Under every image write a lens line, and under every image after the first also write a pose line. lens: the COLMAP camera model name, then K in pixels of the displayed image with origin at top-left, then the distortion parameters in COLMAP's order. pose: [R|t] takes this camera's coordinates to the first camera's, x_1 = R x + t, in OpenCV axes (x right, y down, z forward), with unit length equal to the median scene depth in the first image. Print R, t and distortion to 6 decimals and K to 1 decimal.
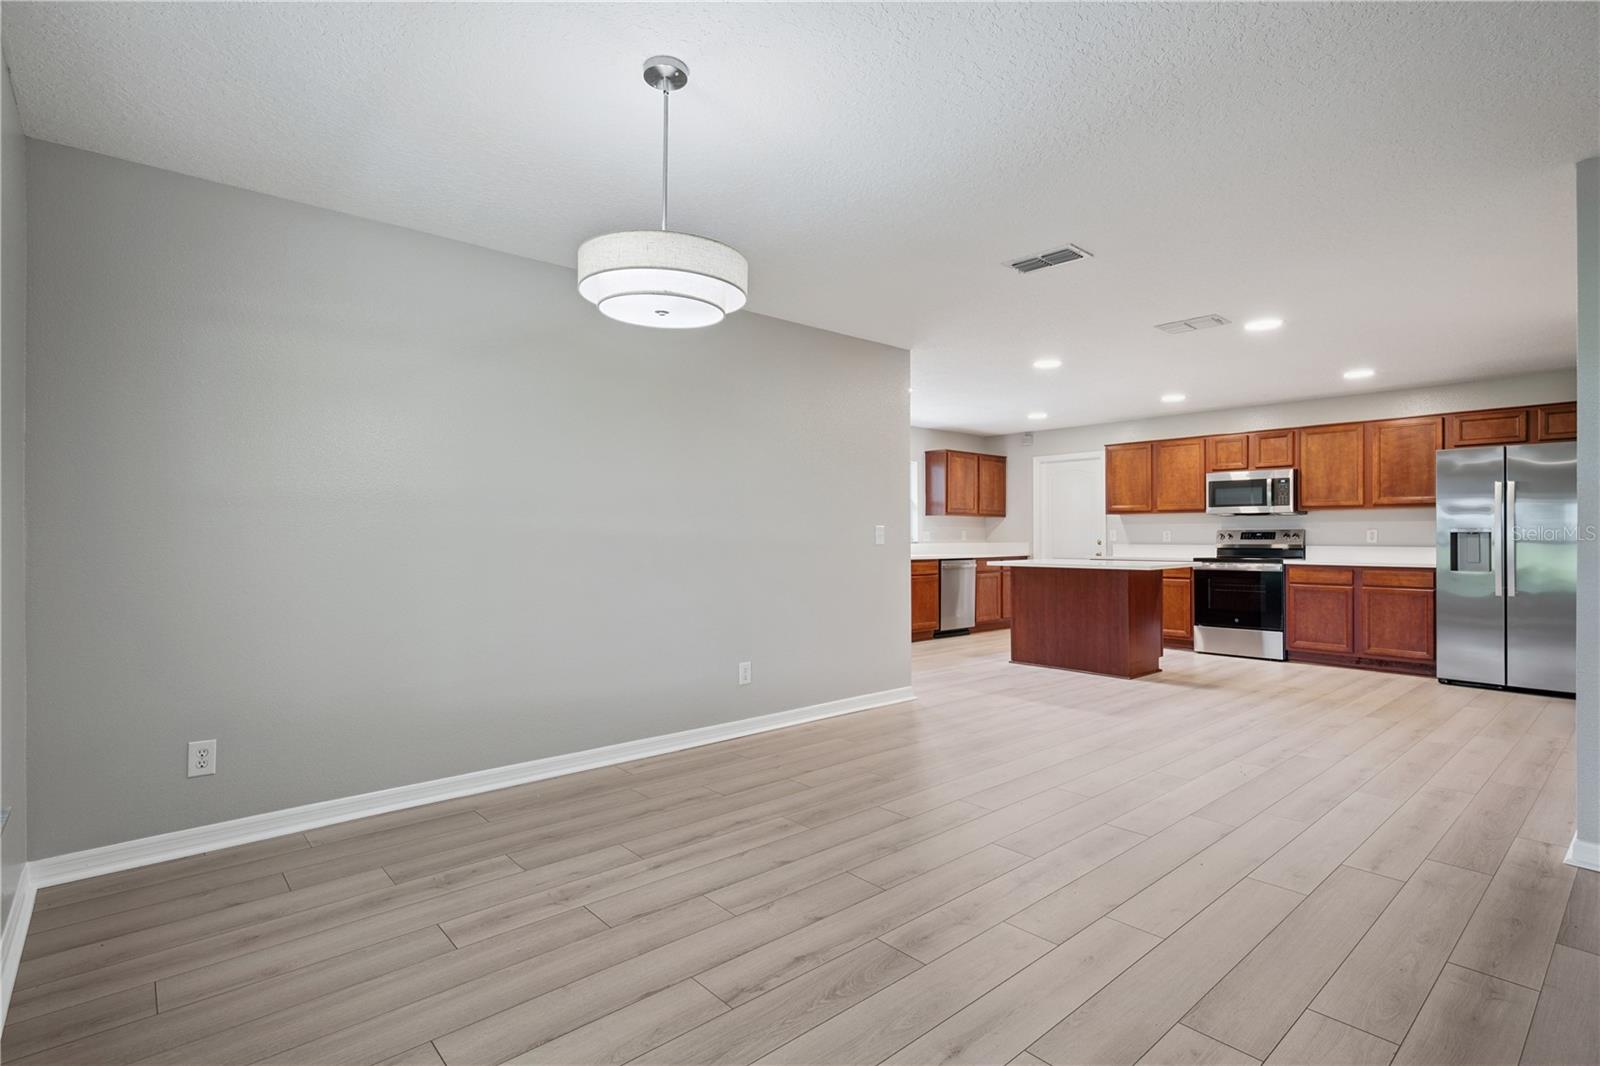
lens RADIAL K [[781.4, 0, 787.6], [0, 781.4, 532.6], [0, 0, 1]] dist [-0.015091, 0.006062]
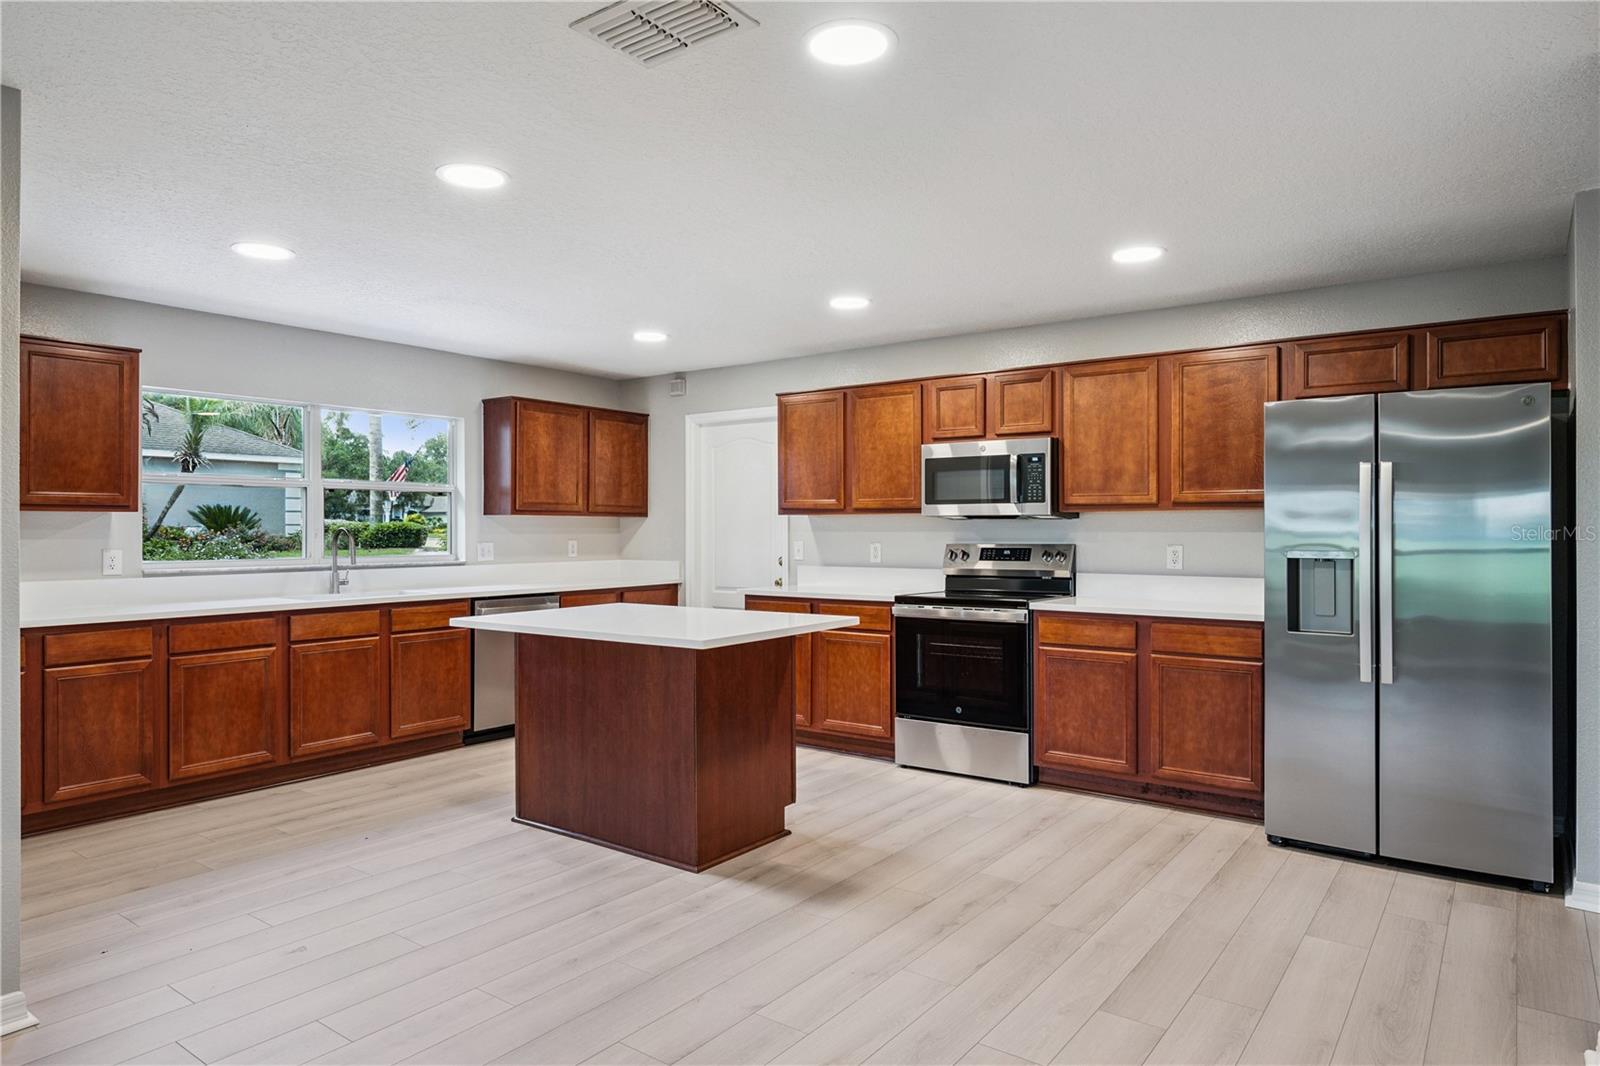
lens RADIAL K [[975.0, 0, 799.0], [0, 975.0, 525.3], [0, 0, 1]] dist [-0.004921, 0.004025]
pose [[0.975948, -0.000013, 0.218001, 0.322727], [-0.000032, 1.000000, 0.000201, -0.019062], [-0.218001, -0.000203, 0.975948, 0.355461]]
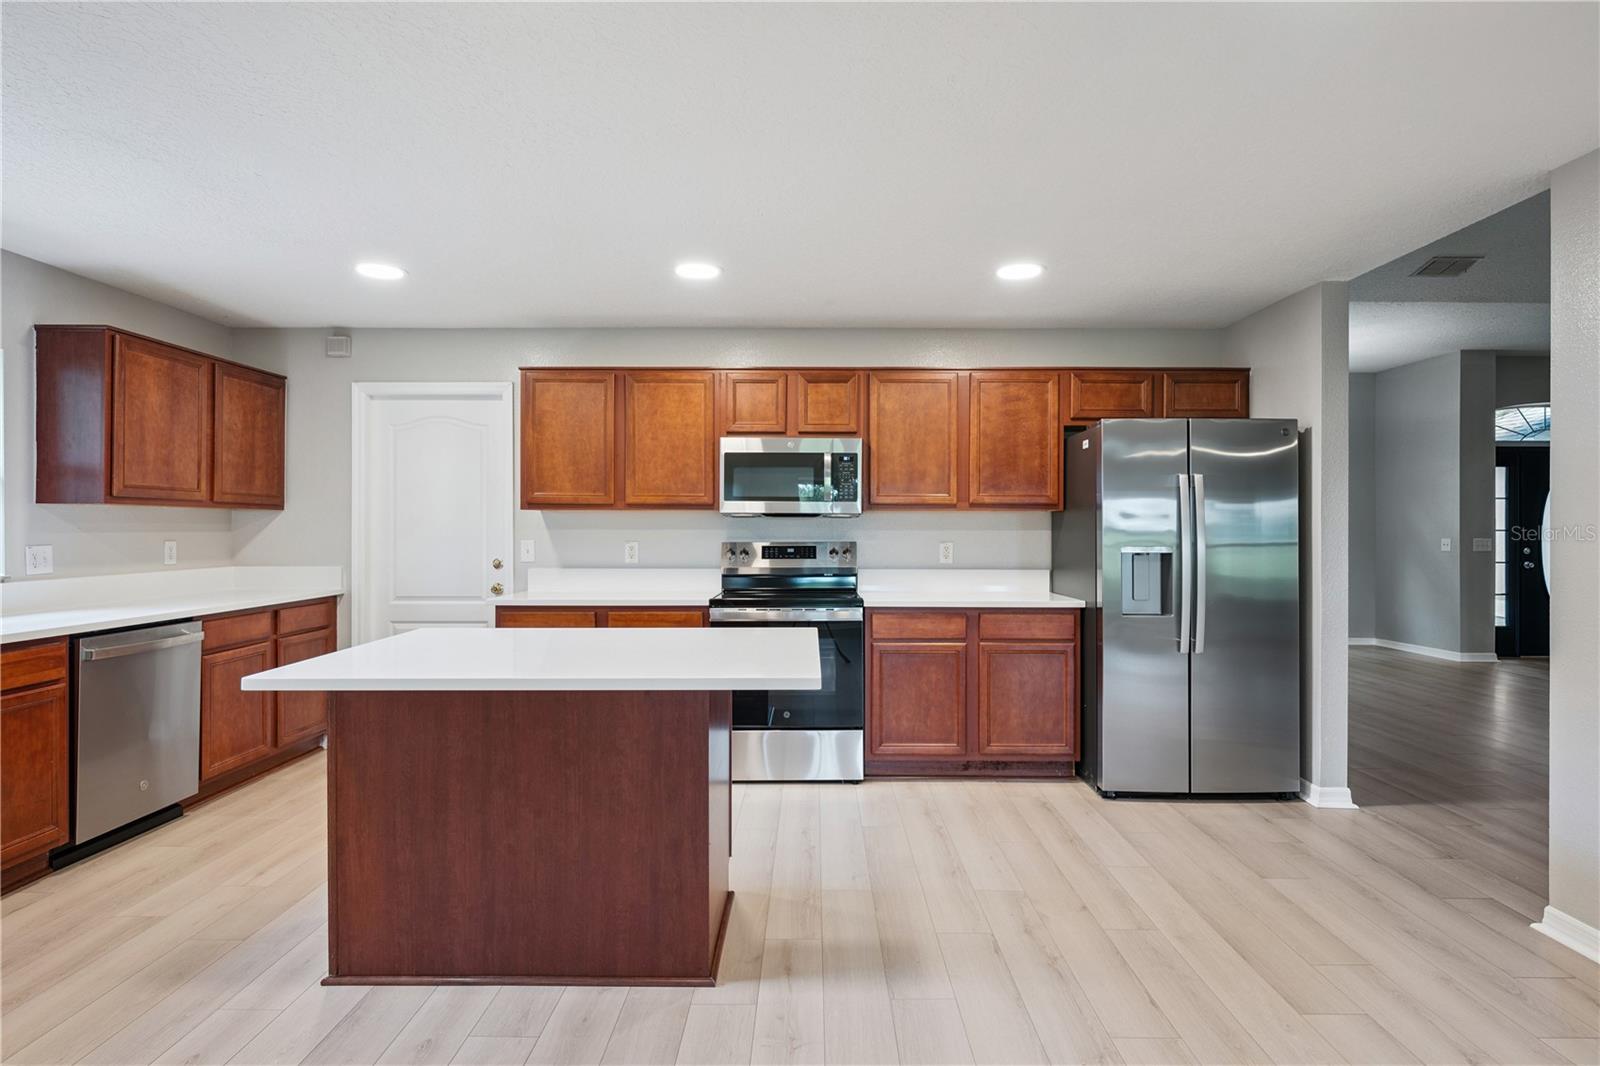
lens RADIAL K [[842.2, 0, 813.5], [0, 842.2, 524.4], [0, 0, 1]] dist [0.001296, -0.003809]
pose [[0.654687, 0.003275, 0.755893, 0.155047], [-0.004942, 0.999988, -0.000052, -0.018103], [-0.755884, -0.003702, 0.654695, 0.622929]]
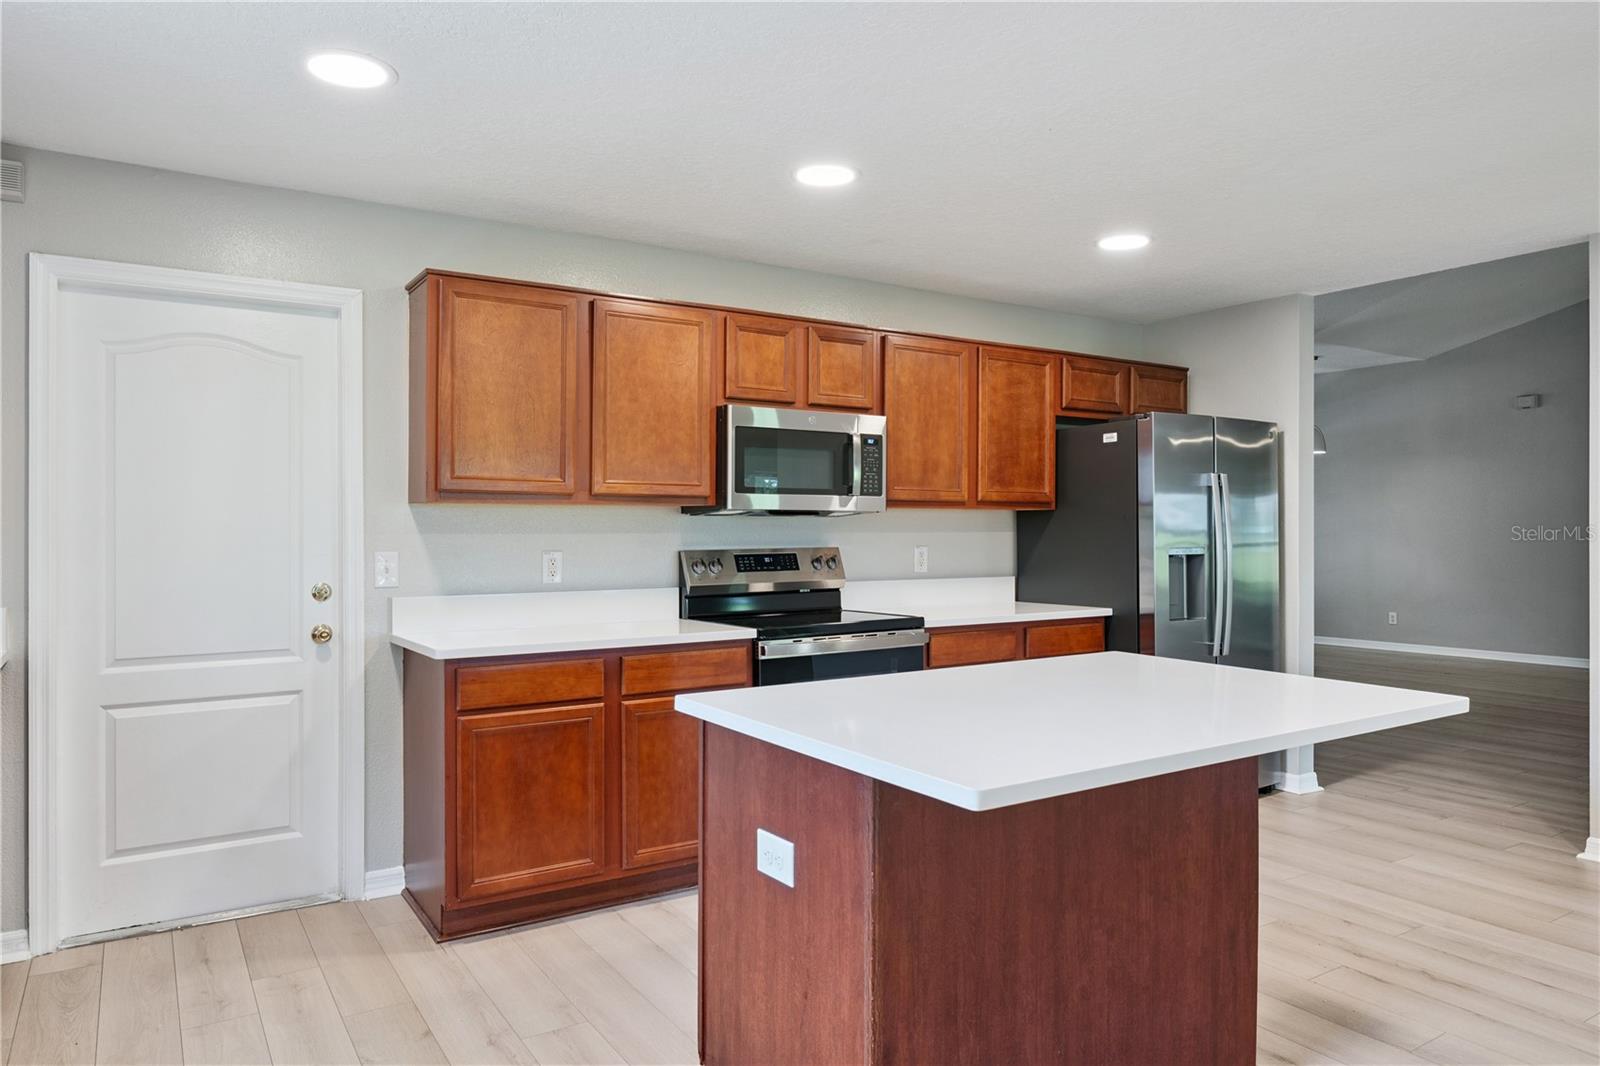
lens RADIAL K [[1039.0, 0, 813.7], [0, 1039.0, 528.4], [0, 0, 1]] dist [-0.001019, -0.003078]
pose [[0.134118, 0.001138, 0.990965, 0.036428], [-0.002784, 0.999996, -0.000772, -0.015800], [-0.990961, -0.002656, 0.134121, 0.969200]]
